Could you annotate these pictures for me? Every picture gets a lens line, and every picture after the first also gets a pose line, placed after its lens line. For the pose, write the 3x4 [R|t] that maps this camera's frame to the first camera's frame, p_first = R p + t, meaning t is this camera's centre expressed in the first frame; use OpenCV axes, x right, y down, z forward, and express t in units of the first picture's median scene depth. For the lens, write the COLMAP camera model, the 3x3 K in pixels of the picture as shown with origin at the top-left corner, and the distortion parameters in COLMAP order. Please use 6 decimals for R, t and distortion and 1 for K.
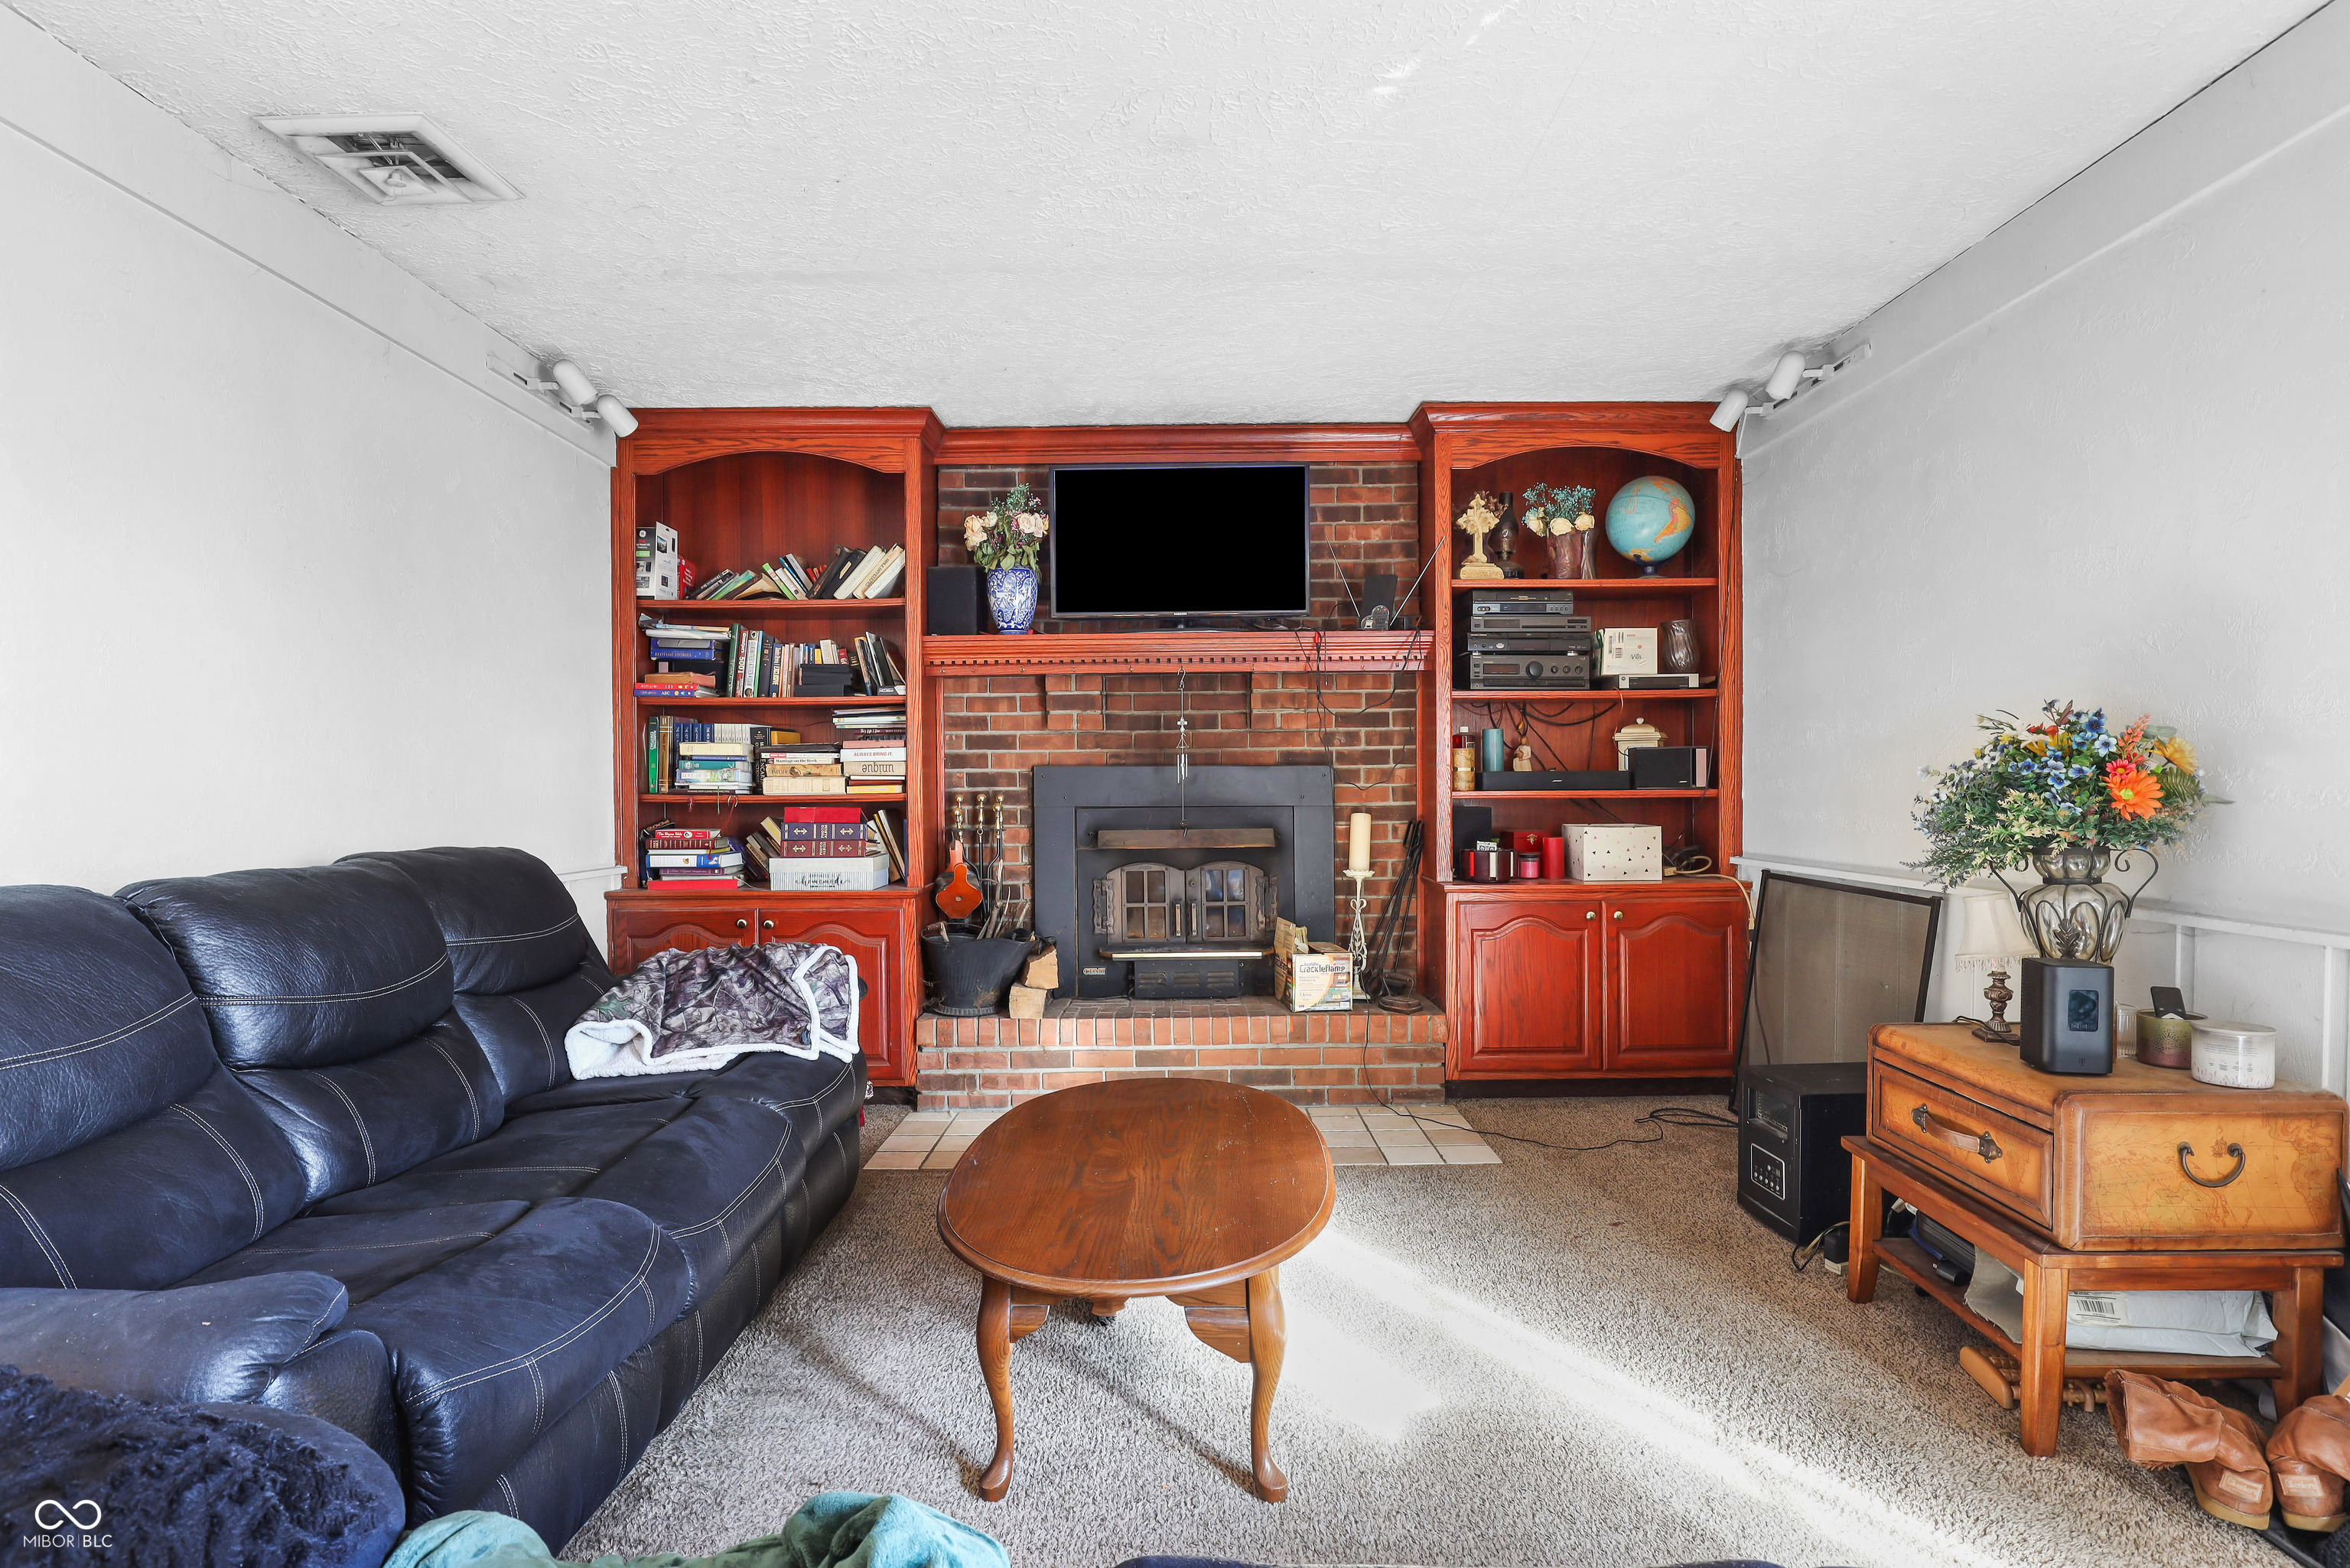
lens RADIAL K [[1199.8, 0, 1174.4], [0, 1199.8, 798.2], [0, 0, 1]] dist [-0.019896, 0.000707]
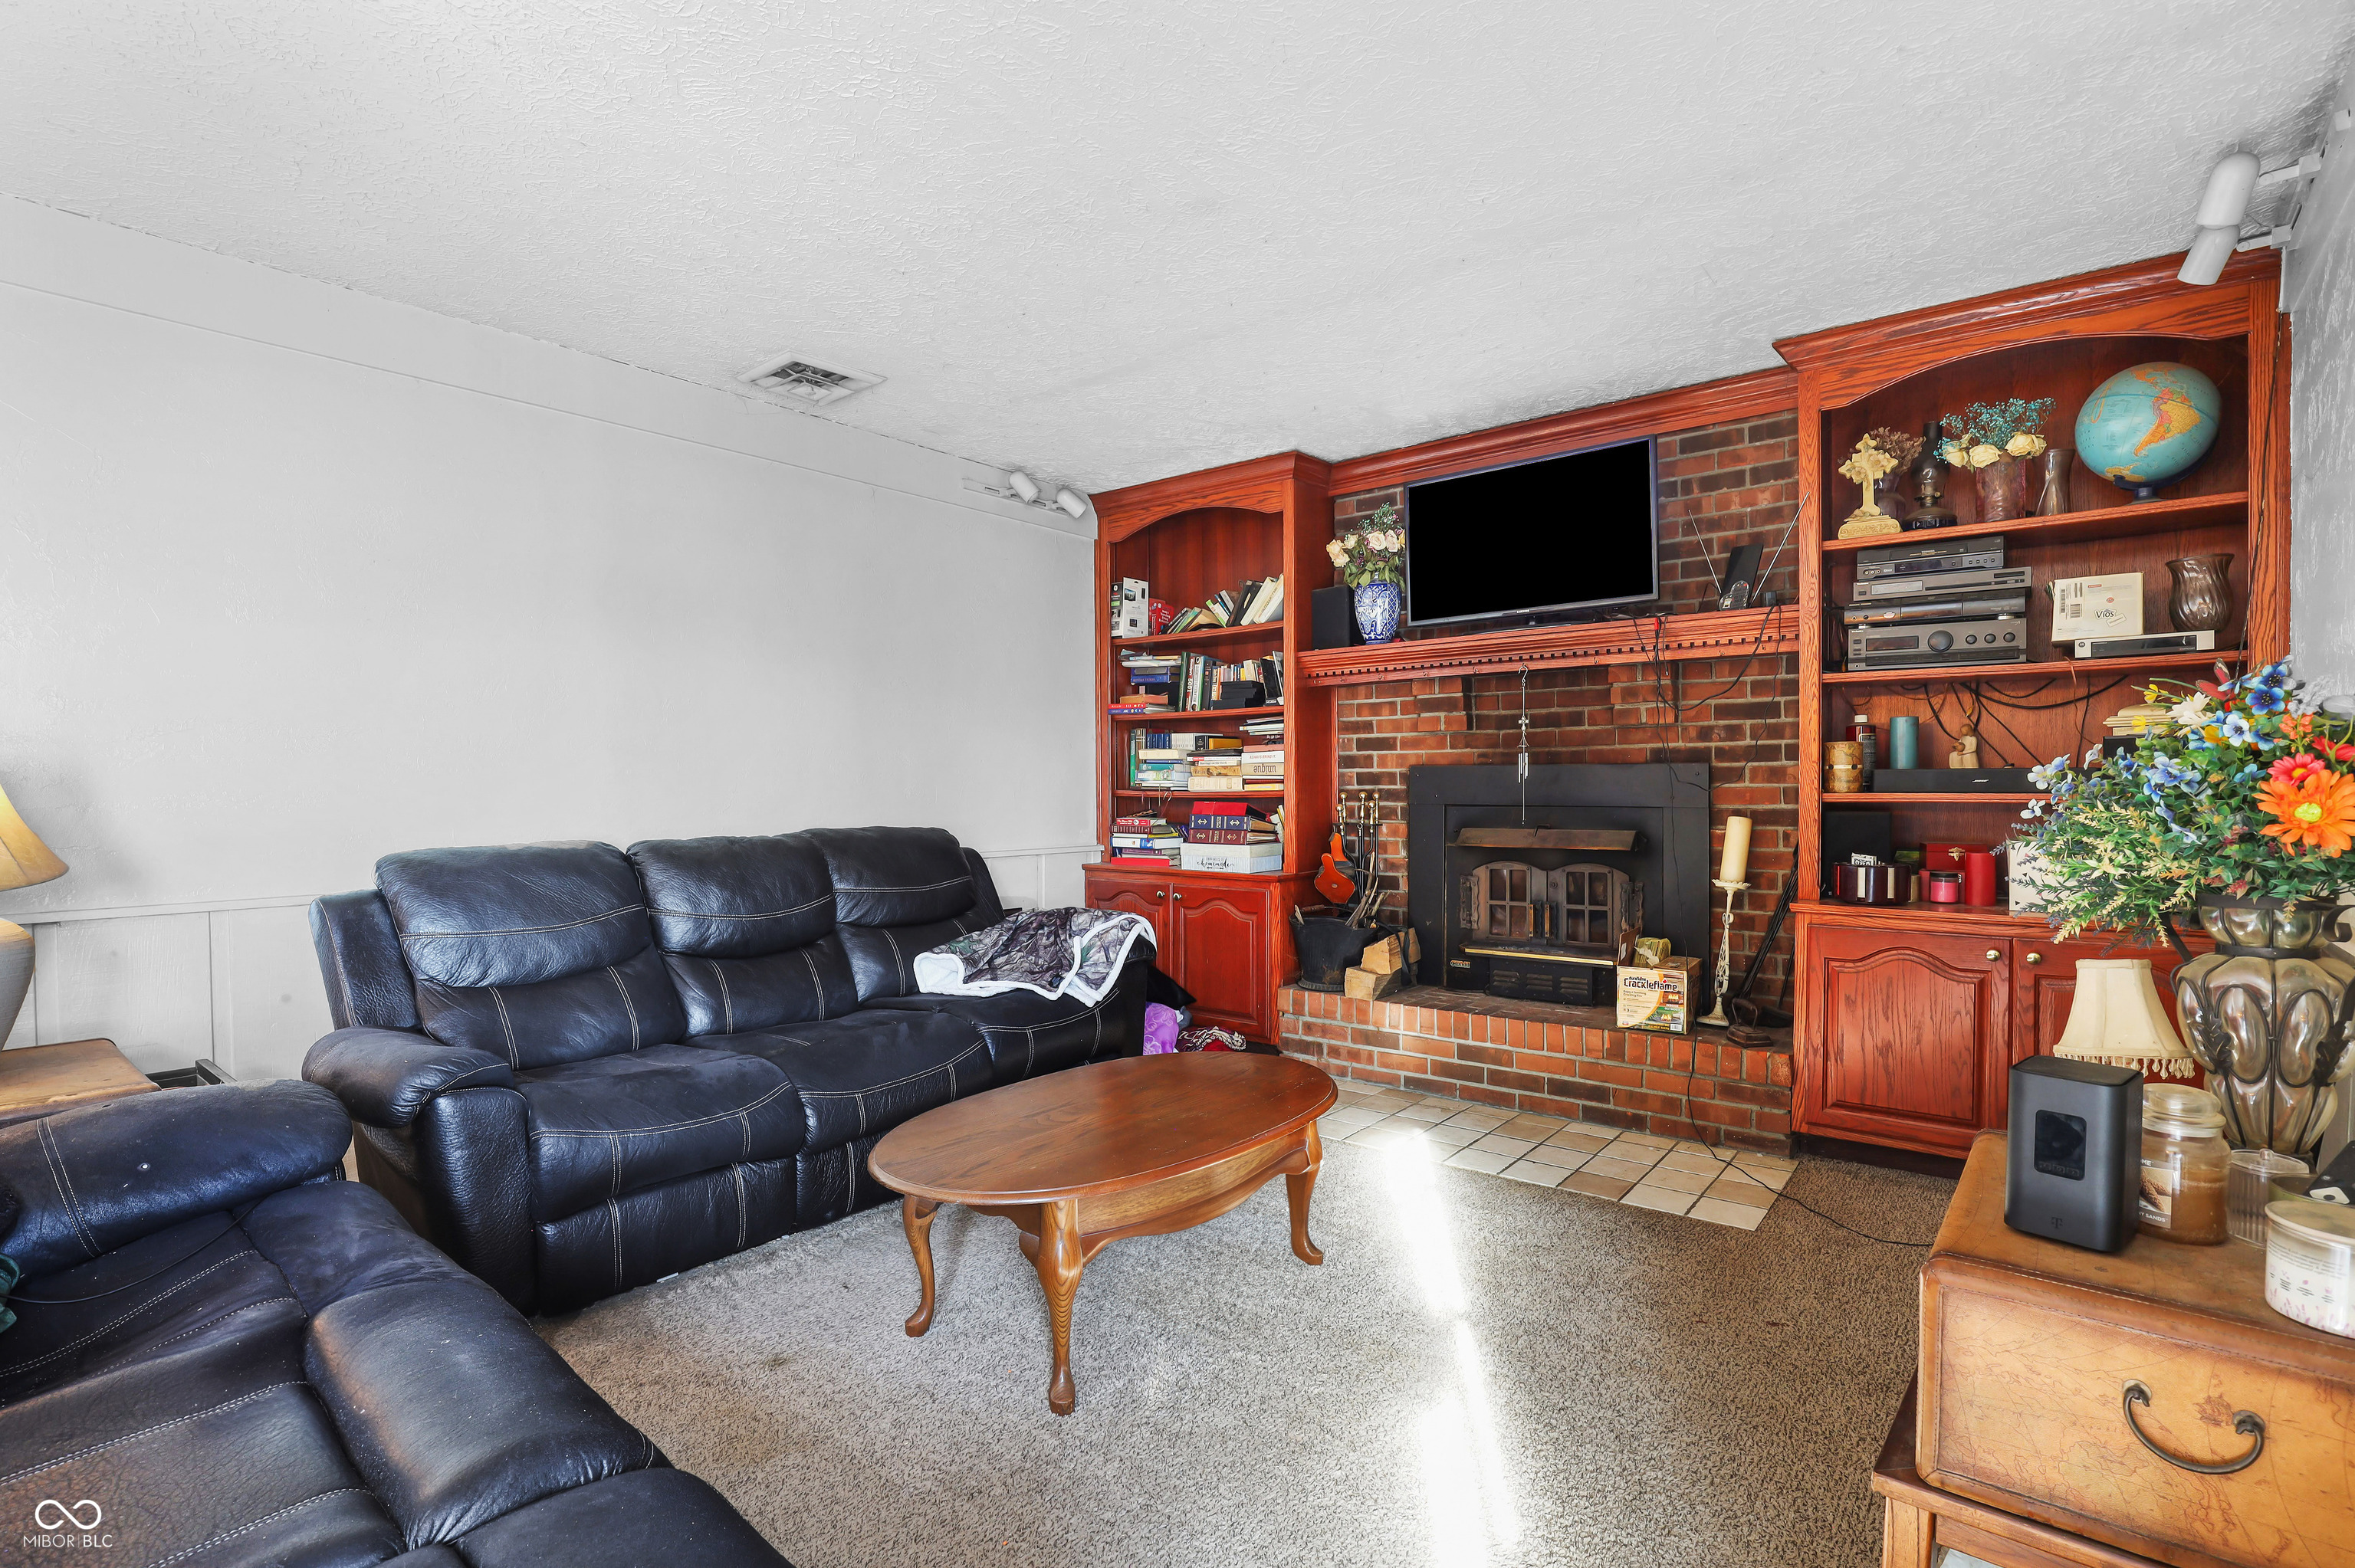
lens RADIAL K [[1119.3, 0, 1192.2], [0, 1119.3, 797.0], [0, 0, 1]] dist [-0.024309, 0.006067]
pose [[0.777548, 0.010730, -0.628732, 0.377525], [-0.007216, 0.999941, 0.008141, -0.006080], [0.628782, -0.001793, 0.777579, 0.112283]]
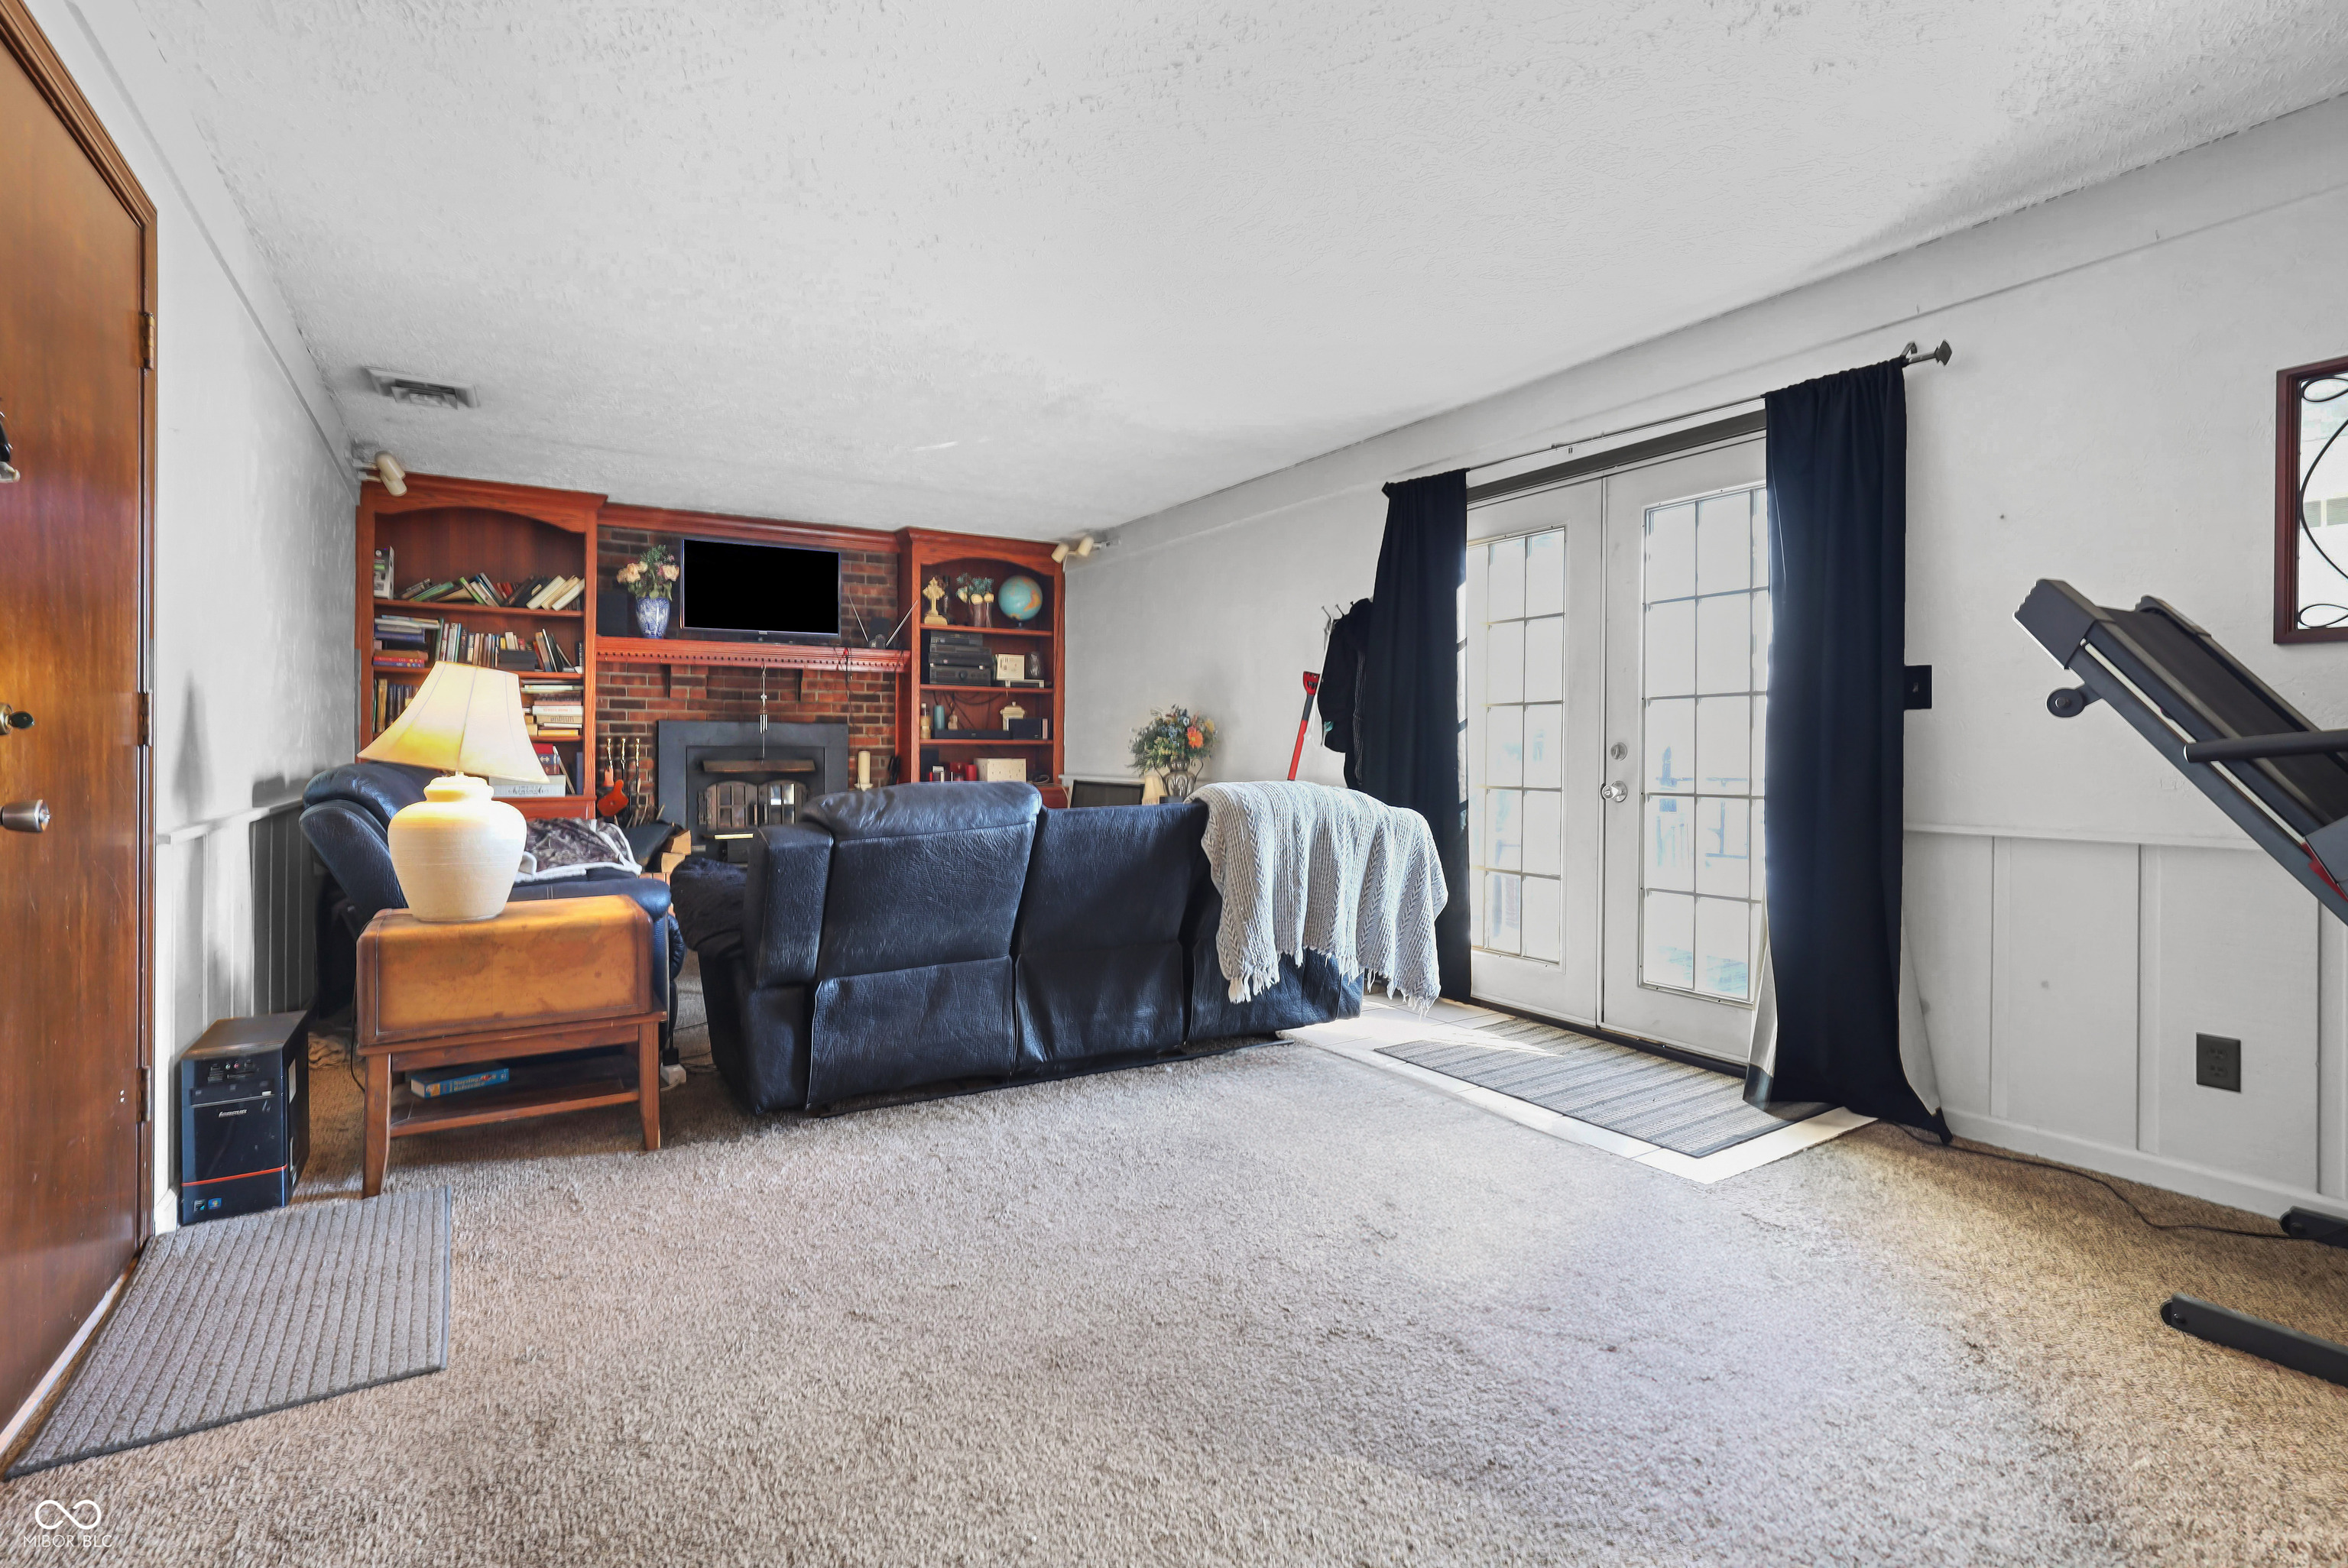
lens RADIAL K [[1116.0, 0, 1187.7], [0, 1116.0, 749.3], [0, 0, 1]] dist [-0.024309, 0.006067]
pose [[0.844858, 0.010223, 0.534893, -0.327612], [-0.003832, 0.999907, -0.013058, 0.029149], [-0.534977, 0.008983, 0.844819, -0.645035]]
